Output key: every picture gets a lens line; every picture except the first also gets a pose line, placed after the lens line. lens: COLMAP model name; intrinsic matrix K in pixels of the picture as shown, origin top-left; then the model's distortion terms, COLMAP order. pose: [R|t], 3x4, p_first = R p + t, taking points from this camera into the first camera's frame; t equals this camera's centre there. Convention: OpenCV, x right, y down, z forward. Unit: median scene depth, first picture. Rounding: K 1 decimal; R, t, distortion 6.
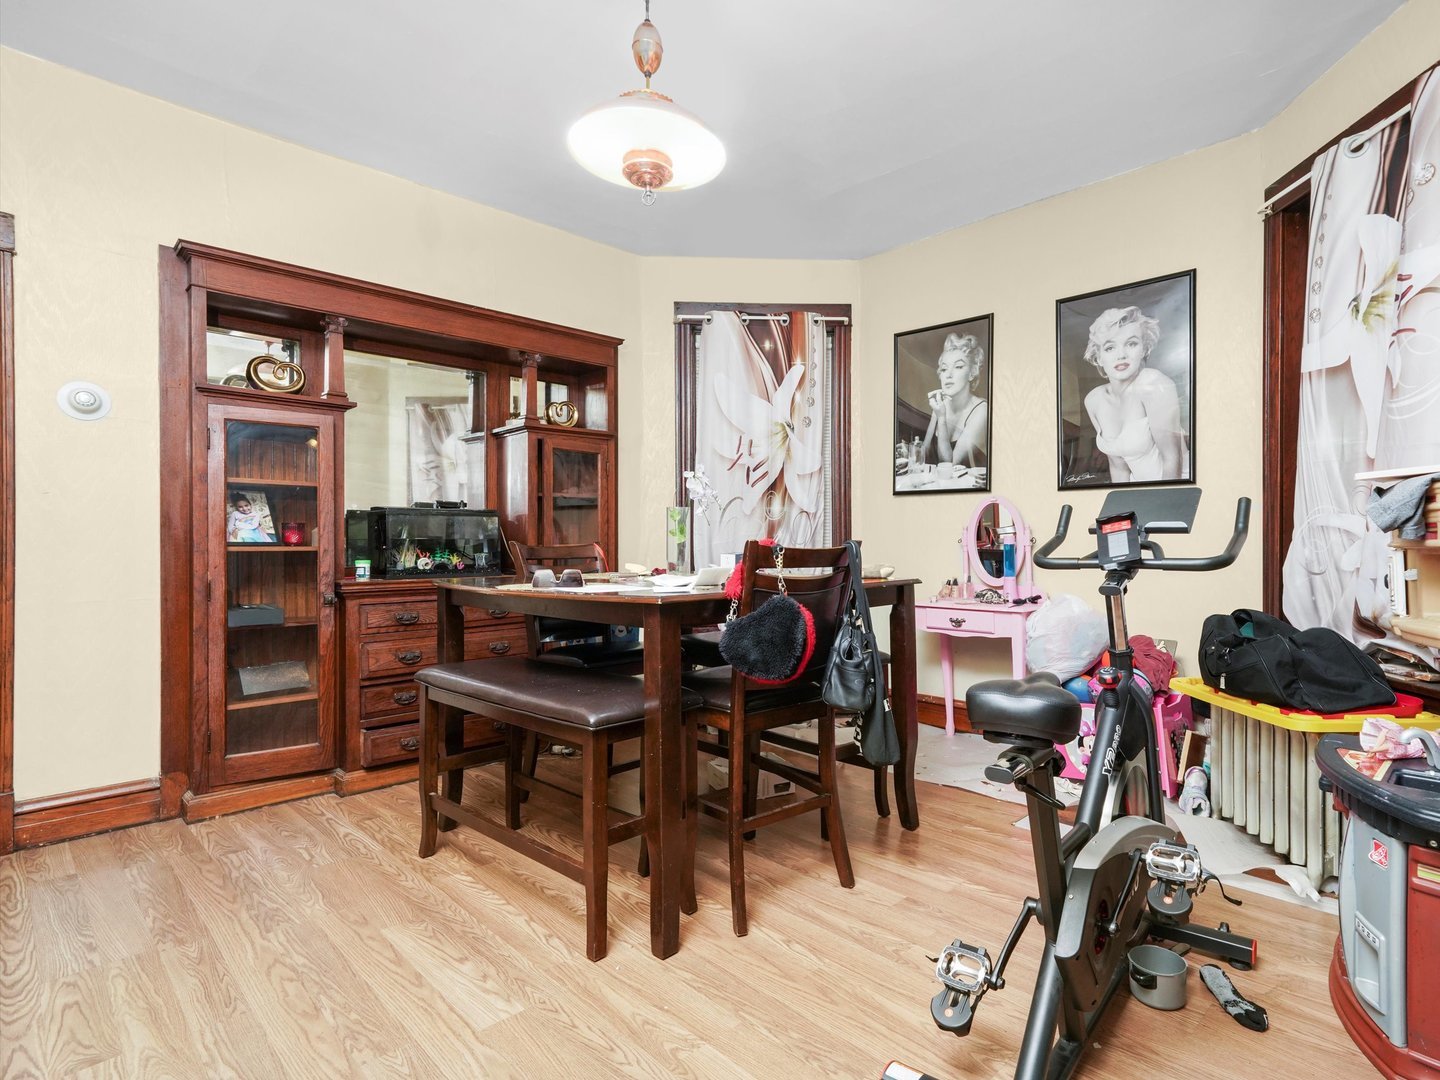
lens RADIAL K [[761.6, 0, 723.3], [0, 761.6, 544.8], [0, 0, 1]] dist [0.013667, 0.002421]
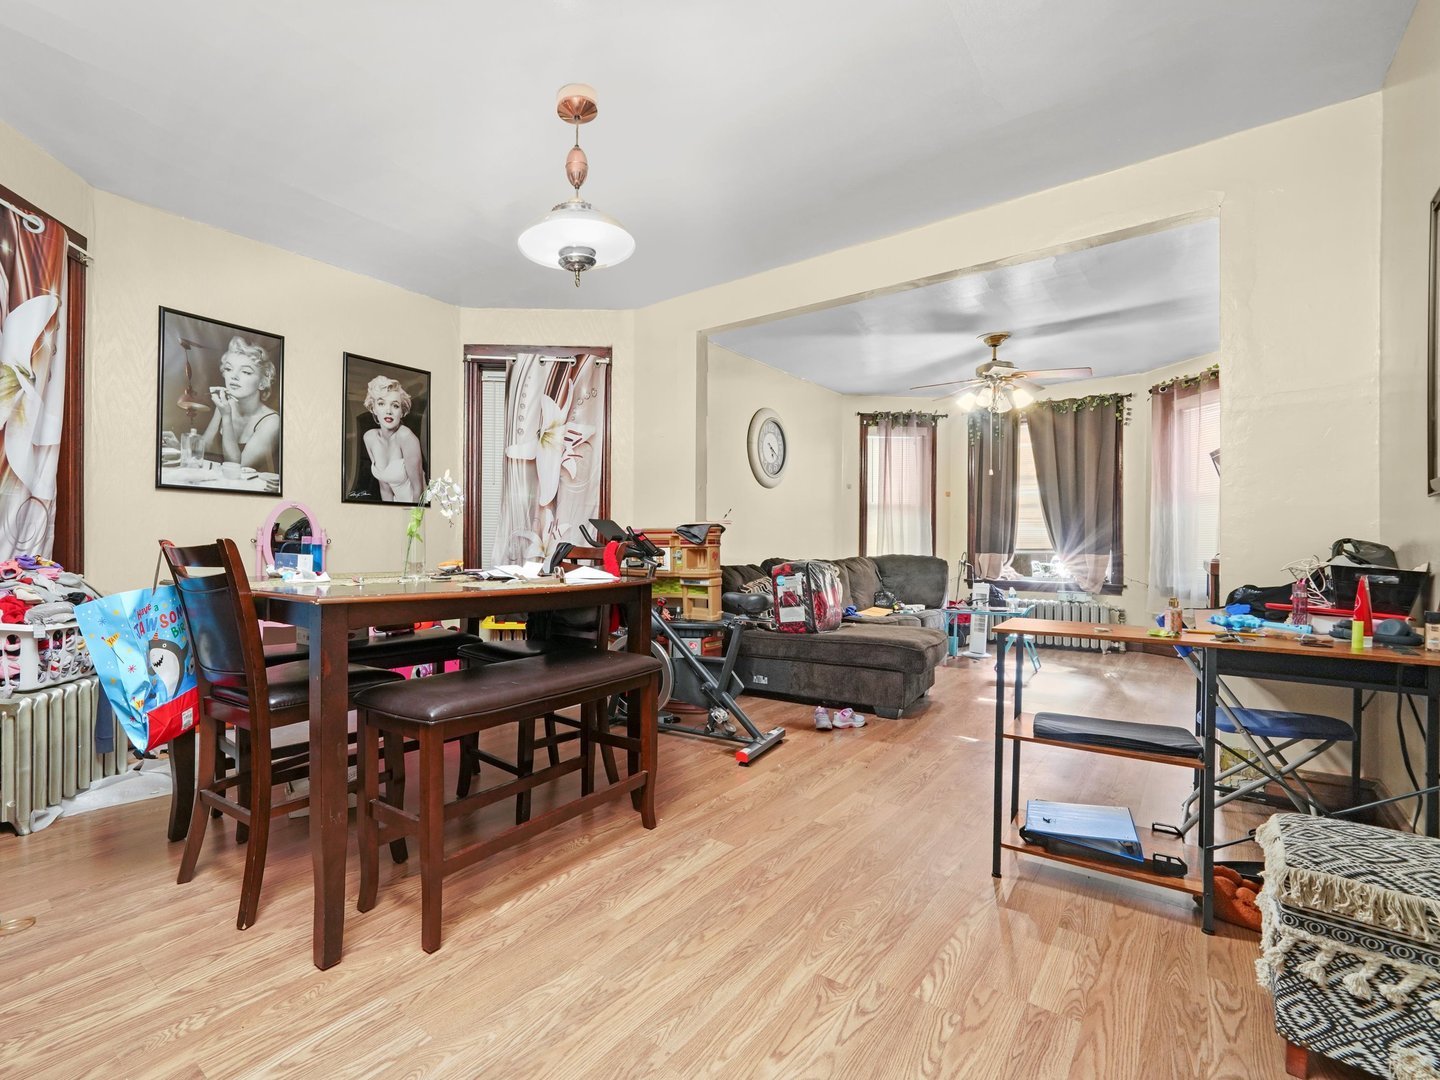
lens RADIAL K [[680.5, 0, 723.1], [0, 680.5, 543.6], [0, 0, 1]] dist [-0.000613, 0.000208]
pose [[-0.188748, 0.003249, 0.982020, -0.729048], [-0.003412, 0.999986, -0.003964, 0.000171], [-0.982020, -0.004099, -0.188735, 0.549255]]
